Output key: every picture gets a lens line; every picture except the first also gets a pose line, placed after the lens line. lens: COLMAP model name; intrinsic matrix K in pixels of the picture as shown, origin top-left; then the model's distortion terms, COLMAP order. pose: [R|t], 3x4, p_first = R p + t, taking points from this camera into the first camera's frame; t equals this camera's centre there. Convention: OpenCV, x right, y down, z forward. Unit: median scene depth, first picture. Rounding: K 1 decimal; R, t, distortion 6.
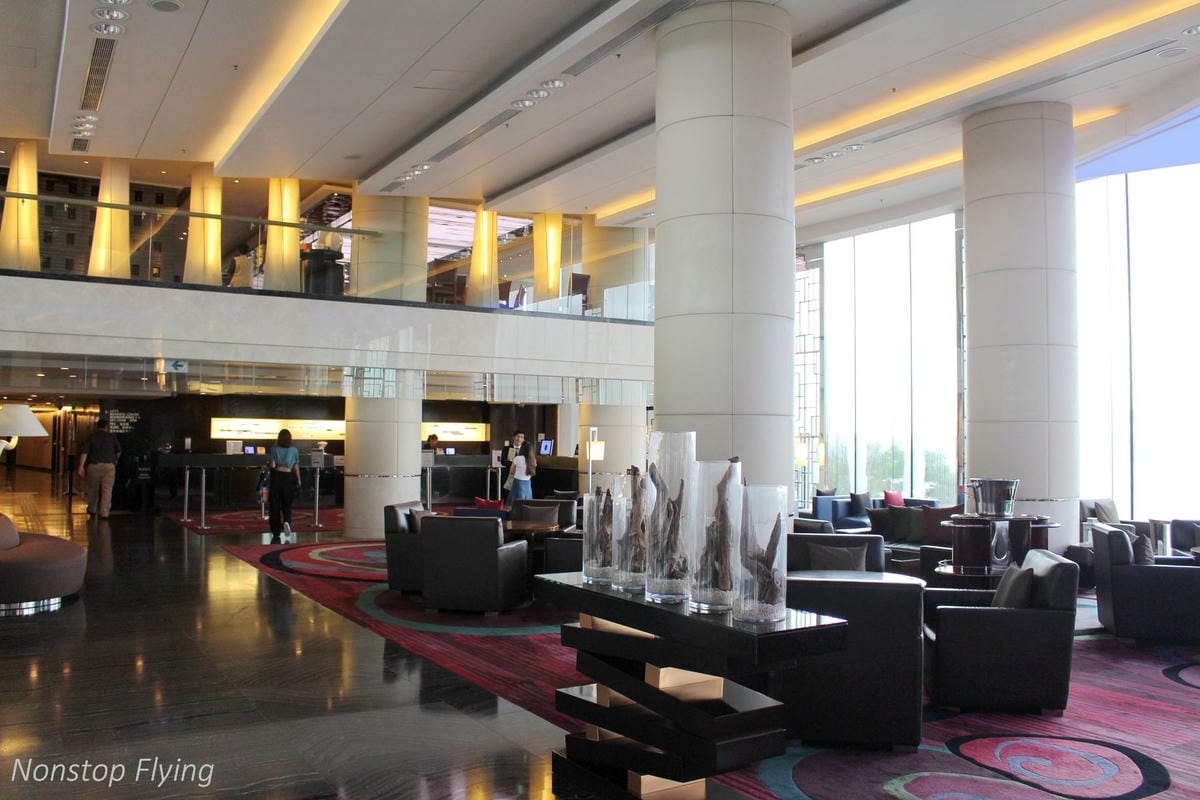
lens RADIAL K [[981.5, 0, 600.0], [0, 981.5, 400.0], [0, 0, 1]] dist [-0.167185, 0.004756]
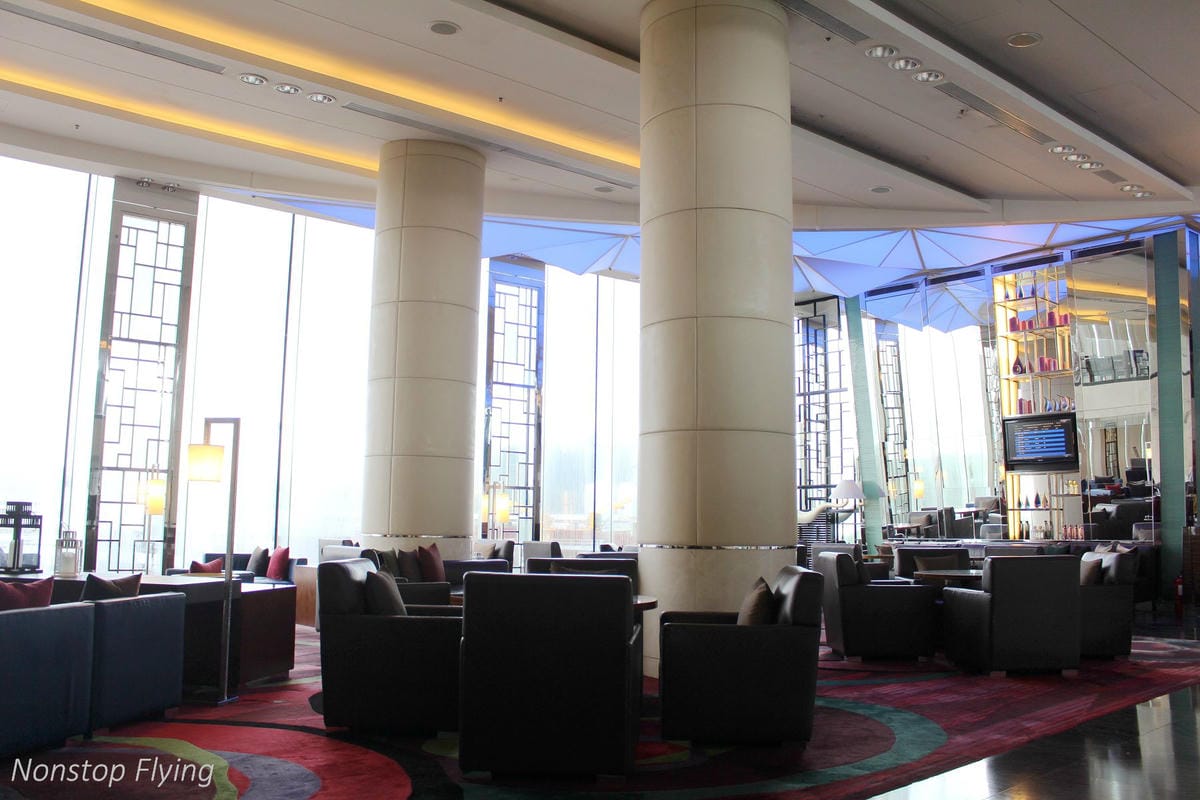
lens RADIAL K [[981.5, 0, 600.0], [0, 981.5, 400.0], [0, 0, 1]] dist [-0.167185, 0.004756]
pose [[-0.106614, 0.098796, 0.989380, -0.599378], [-0.079212, 0.991045, -0.107498, 0.045587], [-0.991140, -0.089832, -0.097833, 1.002740]]
